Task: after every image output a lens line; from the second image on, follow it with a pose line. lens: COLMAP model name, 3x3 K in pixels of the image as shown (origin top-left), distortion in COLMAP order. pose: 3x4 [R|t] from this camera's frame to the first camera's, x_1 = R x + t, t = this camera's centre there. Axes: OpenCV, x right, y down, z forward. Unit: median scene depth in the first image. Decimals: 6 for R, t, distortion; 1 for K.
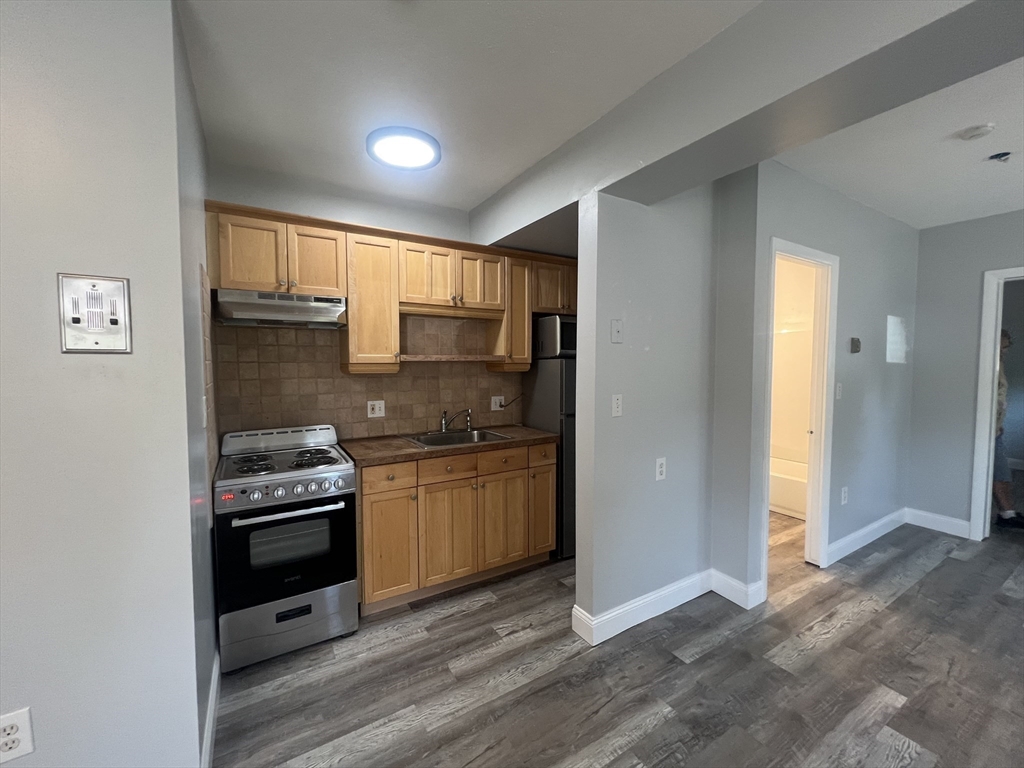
lens RADIAL K [[421.3, 0, 511.2], [0, 421.3, 382.6], [0, 0, 1]] dist [-0.000847, -0.000276]
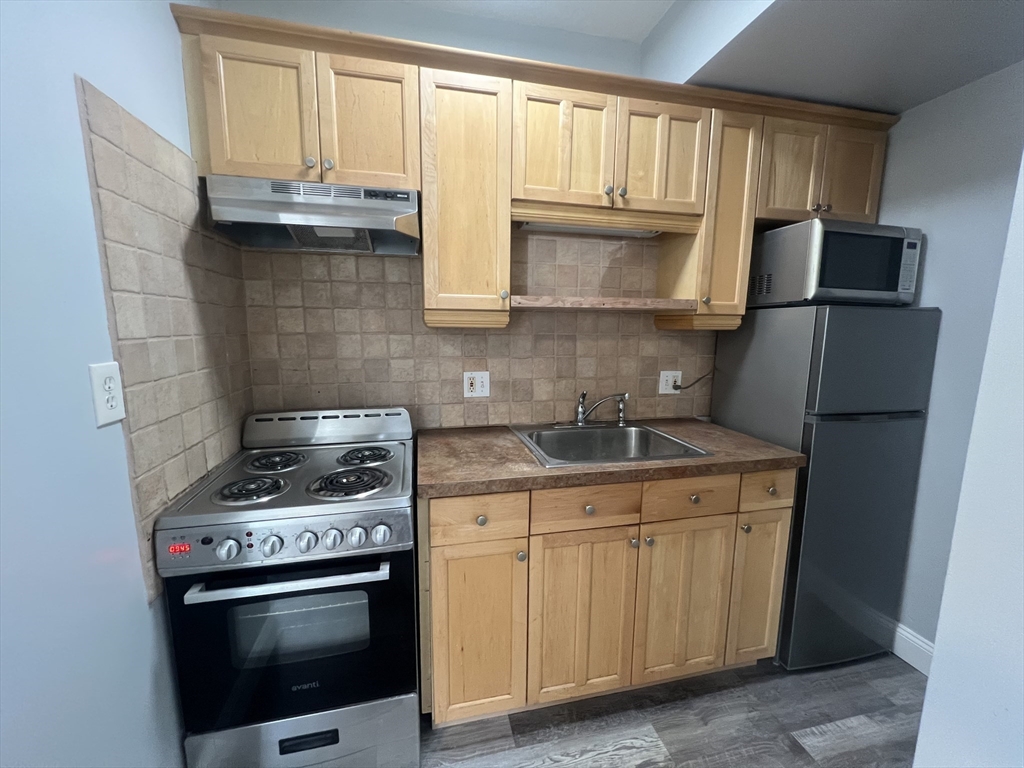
lens RADIAL K [[413.5, 0, 508.5], [0, 413.5, 381.6], [0, 0, 1]] dist [-0.000078, -0.000596]
pose [[0.946941, 0.055792, -0.316529, -0.083361], [-0.027271, 0.995214, 0.093833, -0.002453], [0.320250, -0.080222, 0.943930, 0.466809]]
